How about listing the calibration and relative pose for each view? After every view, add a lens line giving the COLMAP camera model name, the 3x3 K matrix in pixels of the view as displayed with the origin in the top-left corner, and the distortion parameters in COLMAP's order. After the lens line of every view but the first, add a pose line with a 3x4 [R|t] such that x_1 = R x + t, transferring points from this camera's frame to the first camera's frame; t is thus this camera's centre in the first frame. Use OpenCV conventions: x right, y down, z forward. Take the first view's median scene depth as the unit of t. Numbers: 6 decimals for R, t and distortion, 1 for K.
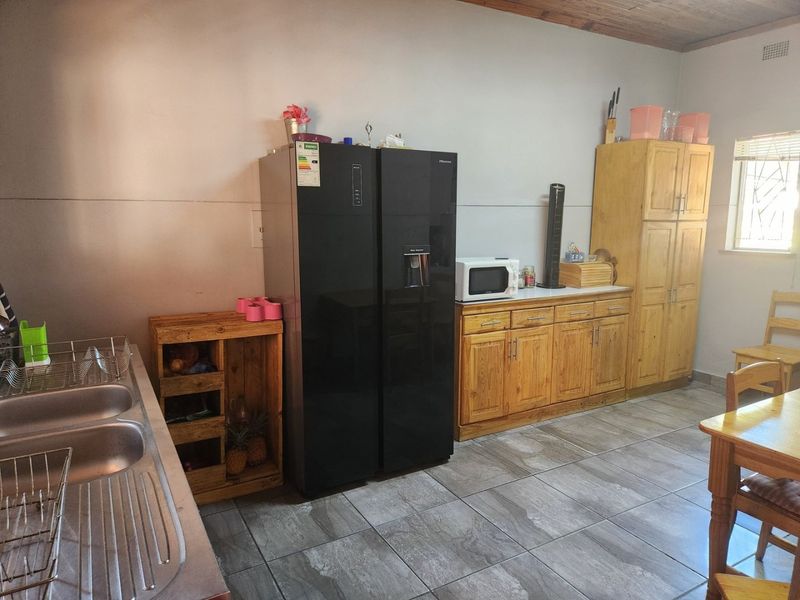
lens RADIAL K [[539.1, 0, 408.5], [0, 539.1, 296.8], [0, 0, 1]] dist [0.052146, -0.047550]
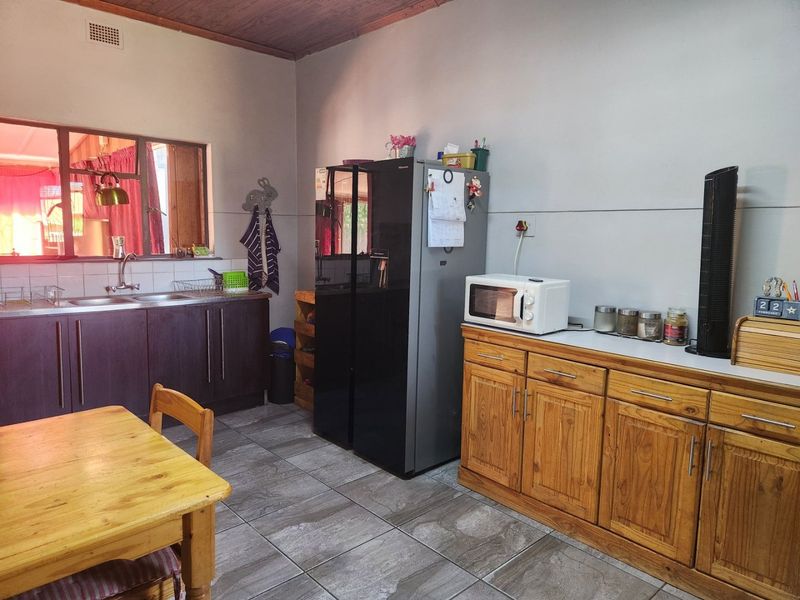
lens RADIAL K [[539.1, 0, 402.1], [0, 539.1, 300.2], [0, 0, 1]] dist [0.052146, -0.047550]
pose [[0.218912, 0.125259, -0.967671, 0.879807], [-0.173600, 0.980904, 0.087699, -0.079432], [0.960177, 0.148789, 0.236477, 0.670017]]
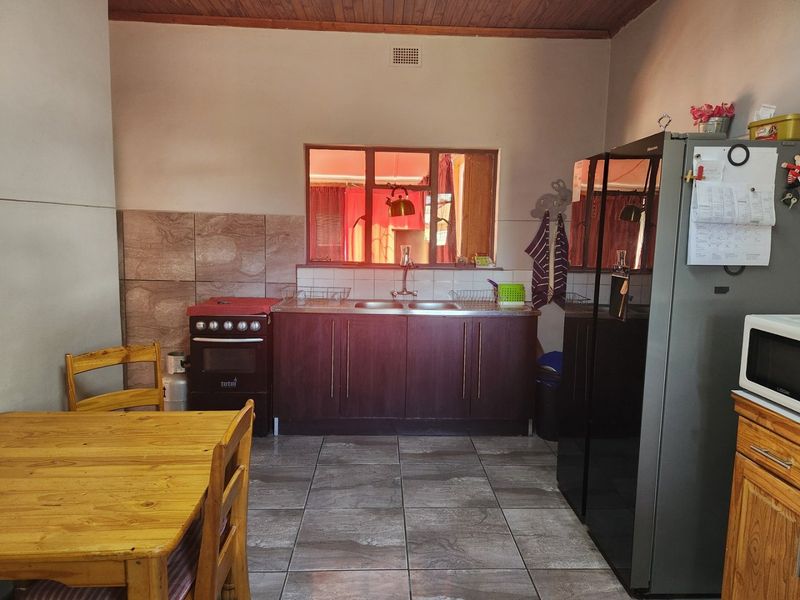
lens RADIAL K [[539.1, 0, 402.4], [0, 539.1, 295.8], [0, 0, 1]] dist [0.052146, -0.047550]
pose [[-0.477306, 0.093635, -0.873734, 0.697274], [-0.156911, 0.969245, 0.189589, -0.123480], [0.864615, 0.227590, -0.447933, 0.900187]]
